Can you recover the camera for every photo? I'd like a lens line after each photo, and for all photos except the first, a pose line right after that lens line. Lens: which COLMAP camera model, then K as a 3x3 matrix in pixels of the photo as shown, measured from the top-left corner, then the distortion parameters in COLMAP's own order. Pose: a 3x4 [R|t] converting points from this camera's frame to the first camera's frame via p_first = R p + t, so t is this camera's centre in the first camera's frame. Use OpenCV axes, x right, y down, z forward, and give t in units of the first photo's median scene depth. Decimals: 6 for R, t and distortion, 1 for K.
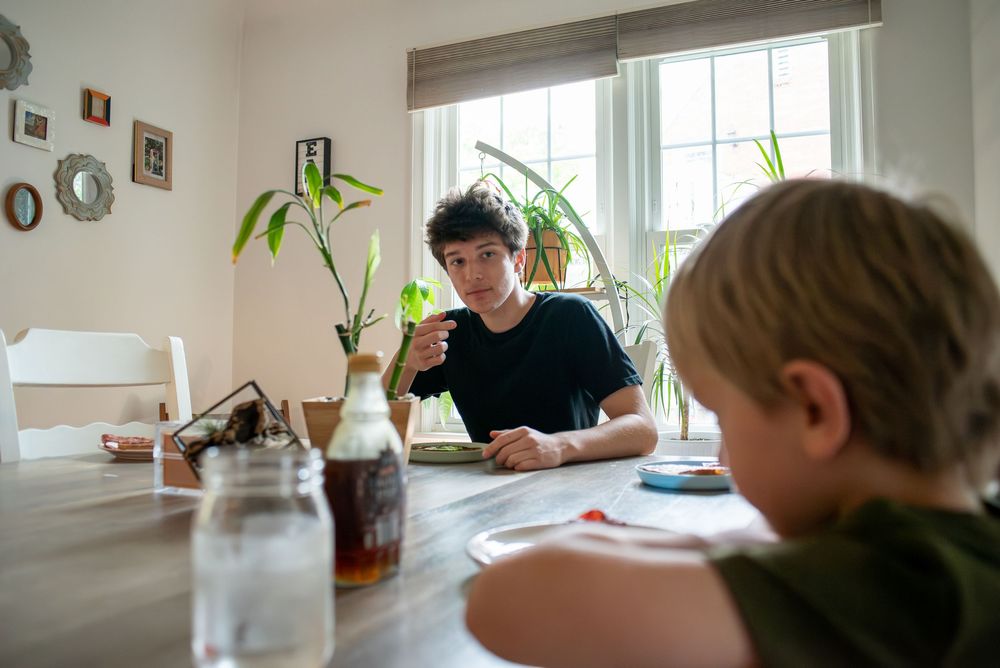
lens RADIAL K [[811.1, 0, 495.3], [0, 811.1, 327.3], [0, 0, 1]] dist [-0.086067, 0.096112]
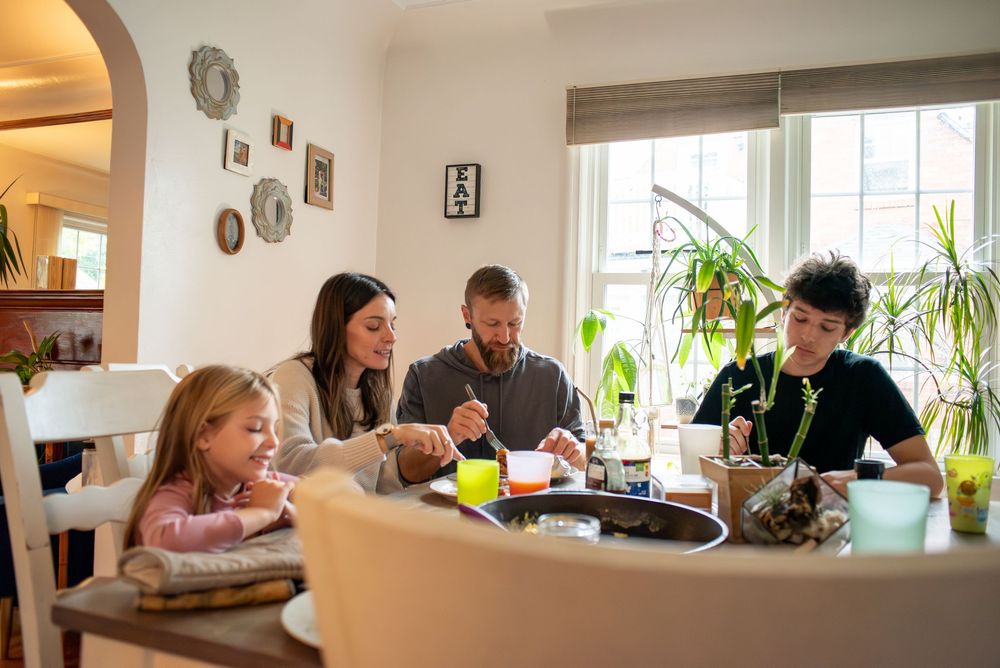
lens RADIAL K [[811.1, 0, 508.0], [0, 811.1, 330.4], [0, 0, 1]] dist [-0.086067, 0.096112]
pose [[0.998002, 0.029171, 0.056037, -0.256381], [-0.030625, 0.999212, 0.025265, -0.053497], [-0.055256, -0.026931, 0.998109, -0.069155]]
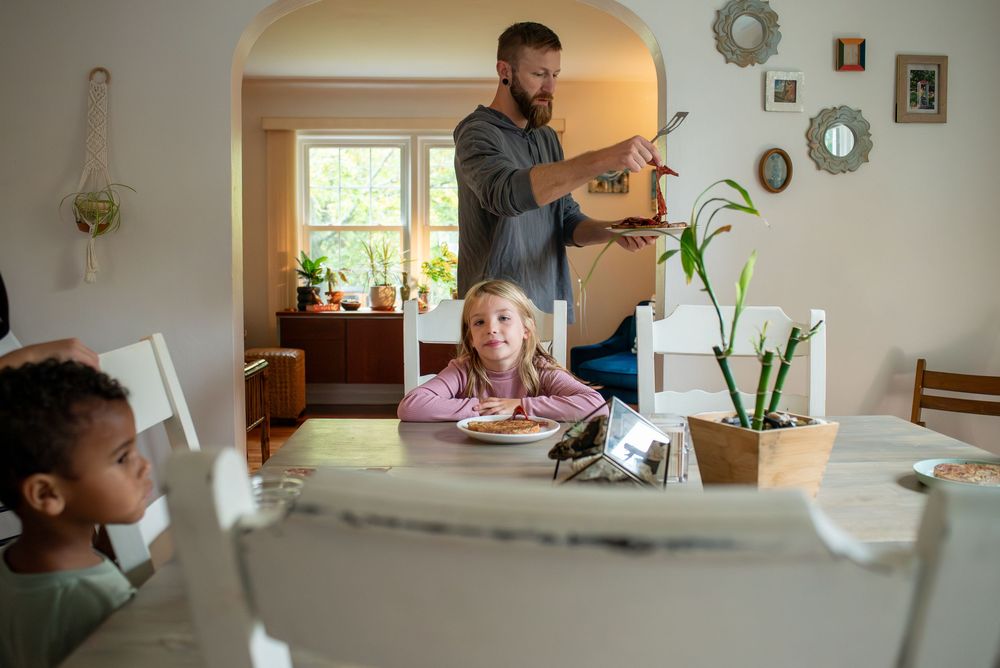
lens RADIAL K [[883.4, 0, 507.0], [0, 883.4, 333.1], [0, 0, 1]] dist [-0.051782, 0.028220]
pose [[0.460166, 0.068394, -0.885195, 0.278637], [0.042611, 0.994178, 0.098966, -0.059263], [0.886810, -0.083259, 0.454573, 0.107318]]
